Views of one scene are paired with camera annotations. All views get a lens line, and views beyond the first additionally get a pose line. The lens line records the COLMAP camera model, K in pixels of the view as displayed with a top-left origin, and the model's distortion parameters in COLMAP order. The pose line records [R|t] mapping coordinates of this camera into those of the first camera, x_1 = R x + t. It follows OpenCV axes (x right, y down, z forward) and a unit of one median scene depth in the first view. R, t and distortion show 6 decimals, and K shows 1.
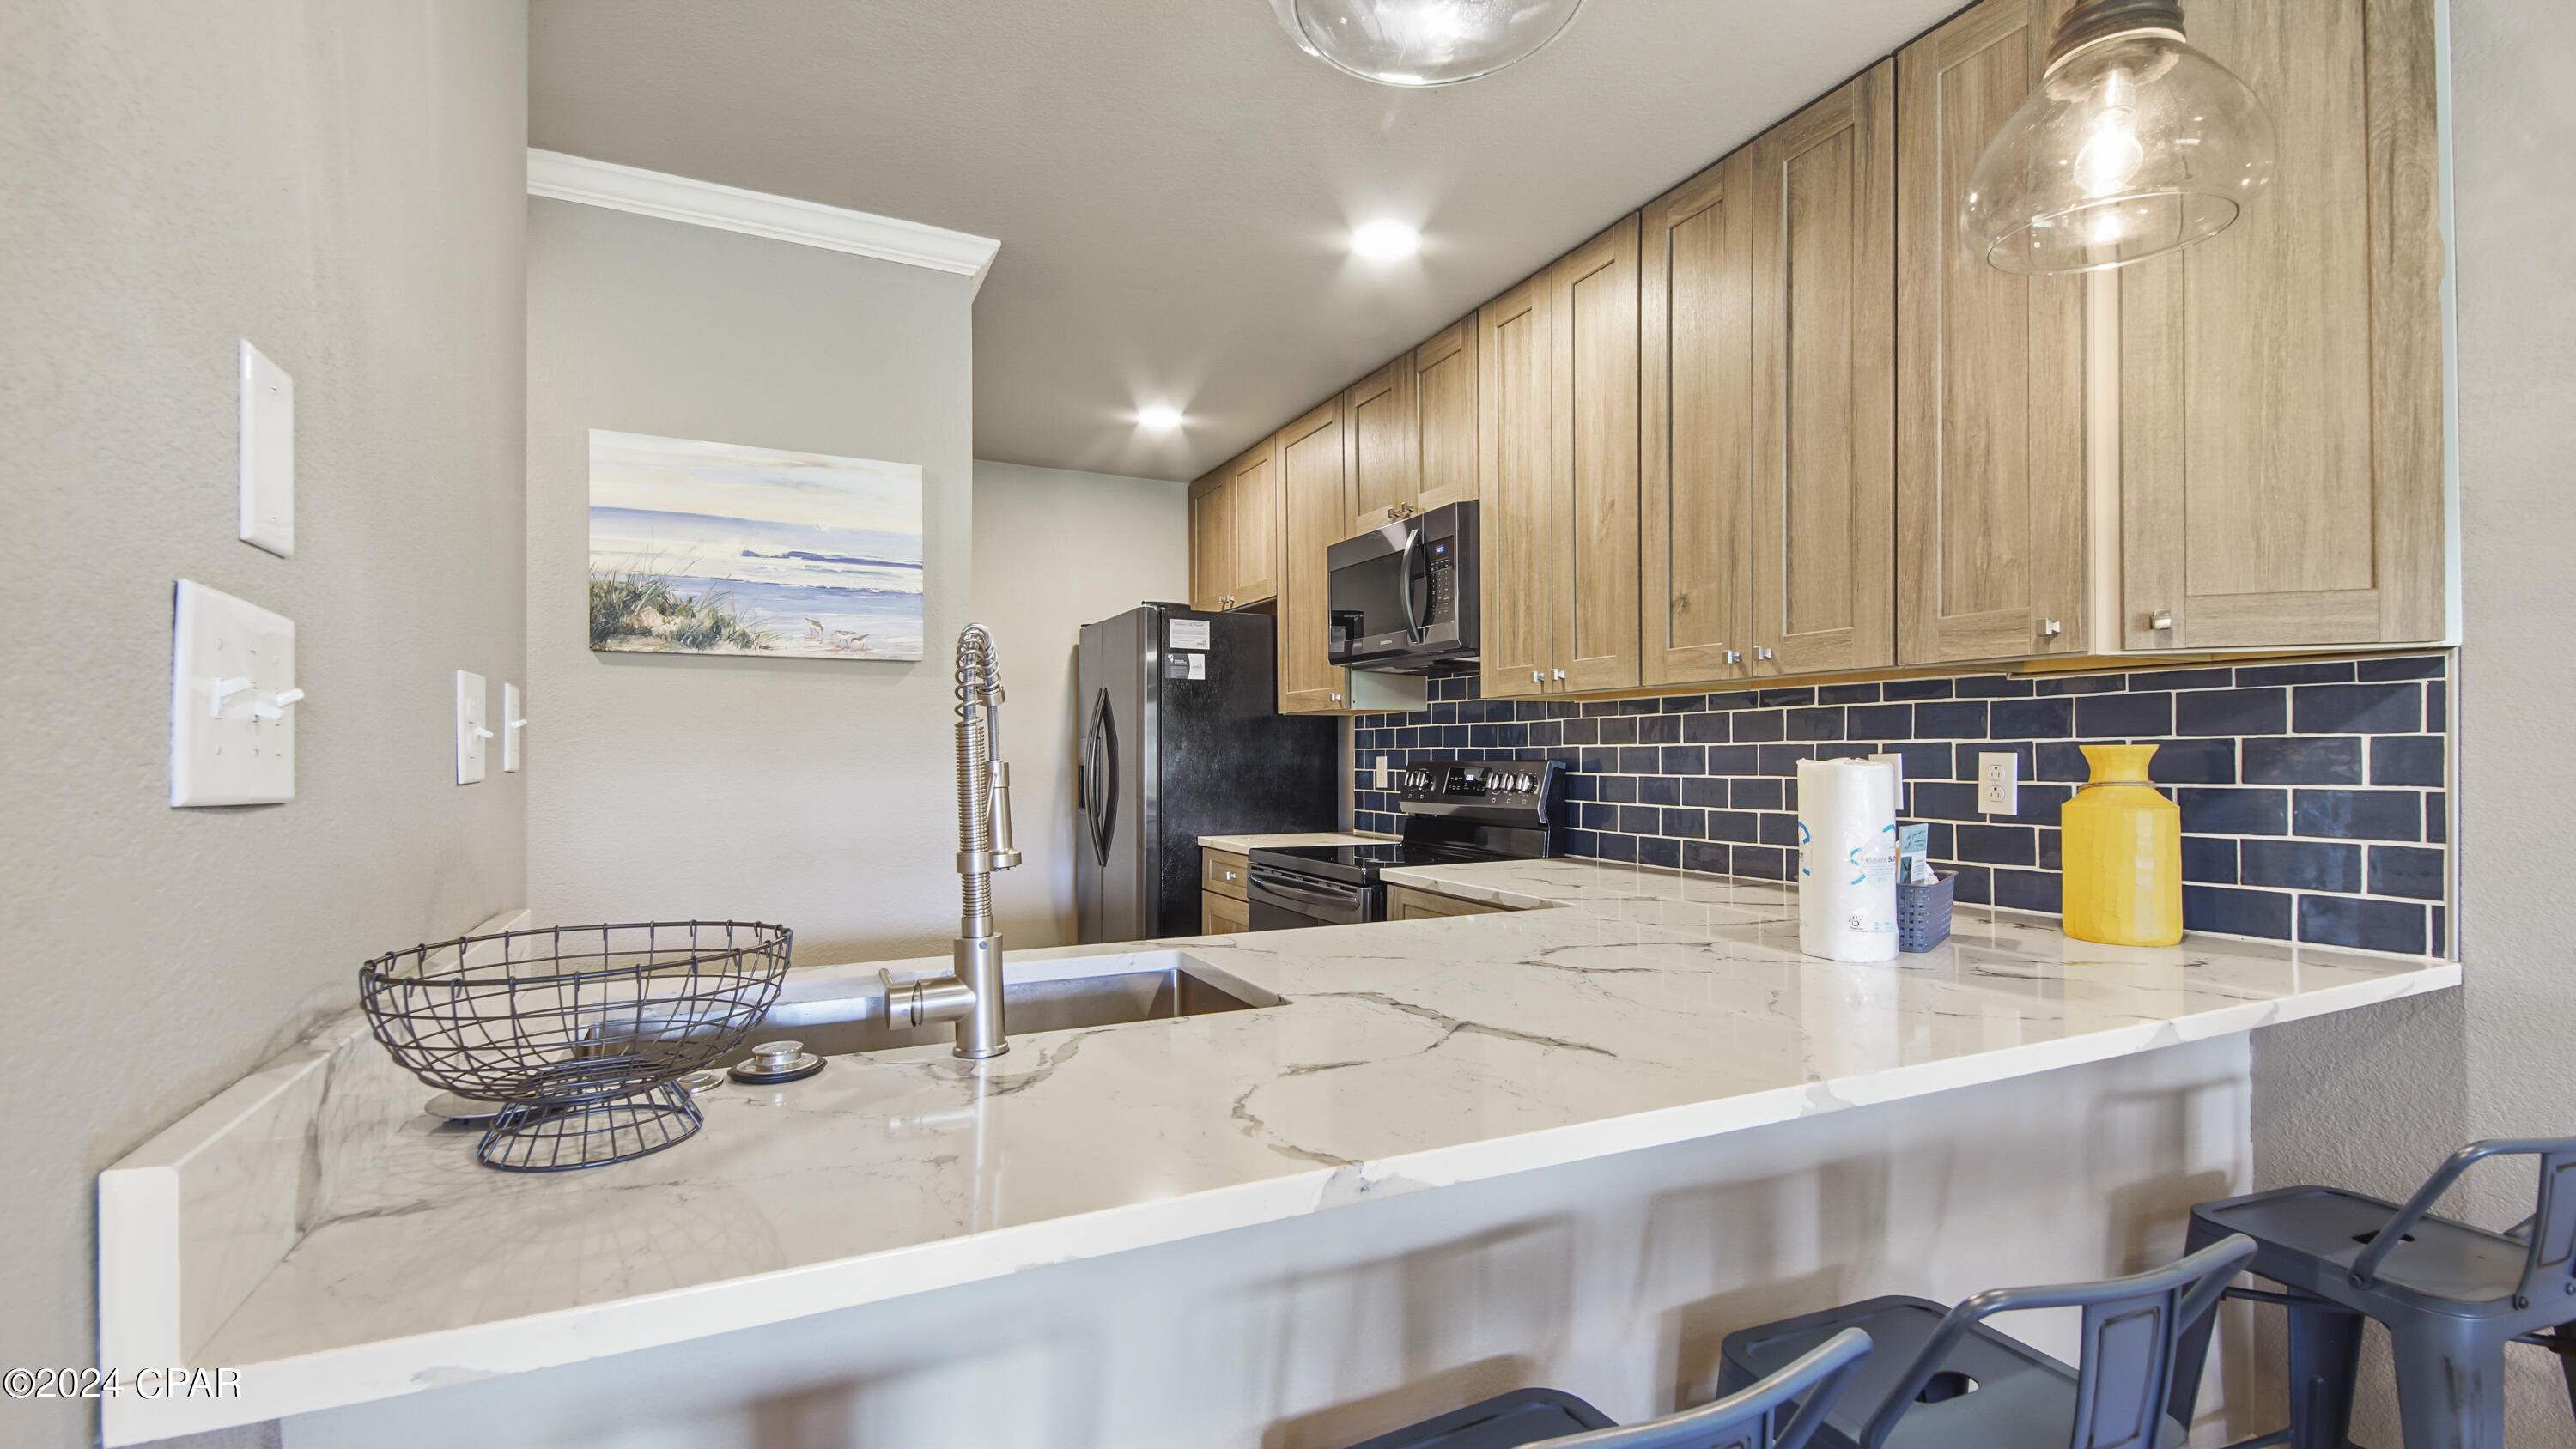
lens RADIAL K [[1173.7, 0, 1269.0], [0, 1173.7, 736.3], [0, 0, 1]] dist [0.015412, -0.012835]
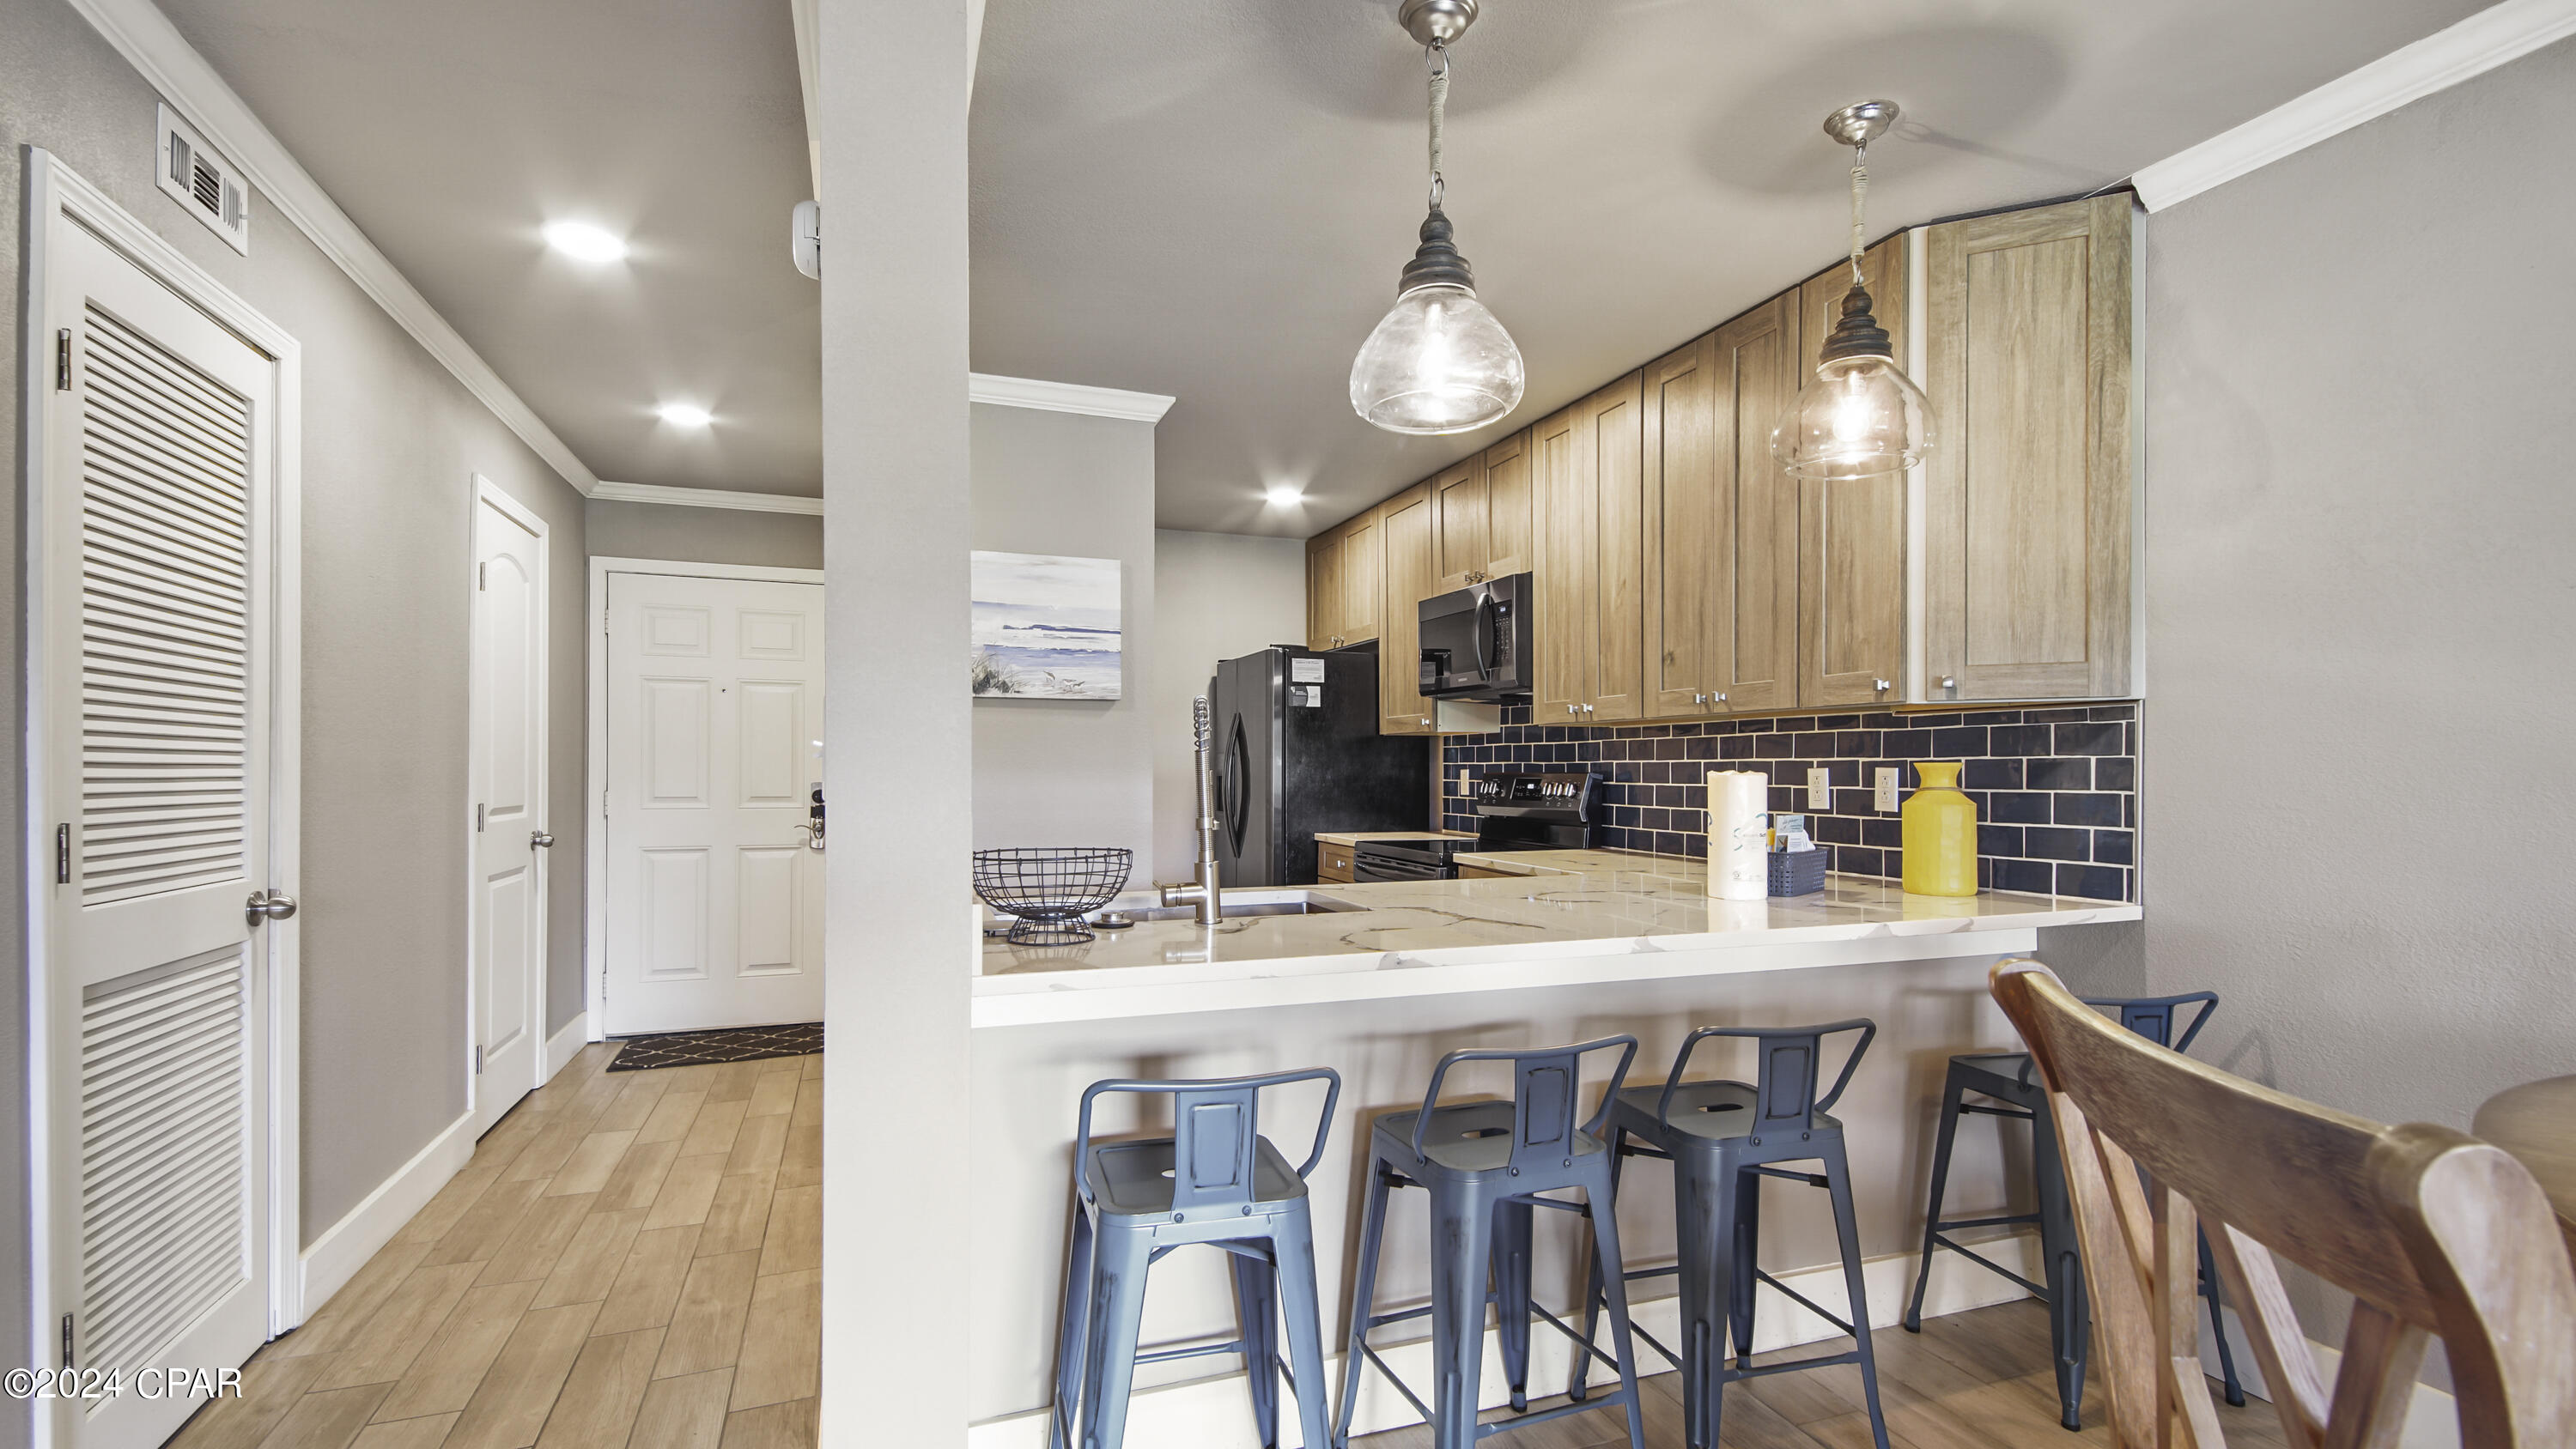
lens RADIAL K [[1173.7, 0, 1273.5], [0, 1173.7, 744.0], [0, 0, 1]] dist [0.015412, -0.012835]
pose [[0.995917, 0.001638, -0.090258, 0.015933], [-0.002033, 0.999989, -0.004282, -0.006665], [0.090250, 0.004448, 0.995909, -0.449163]]
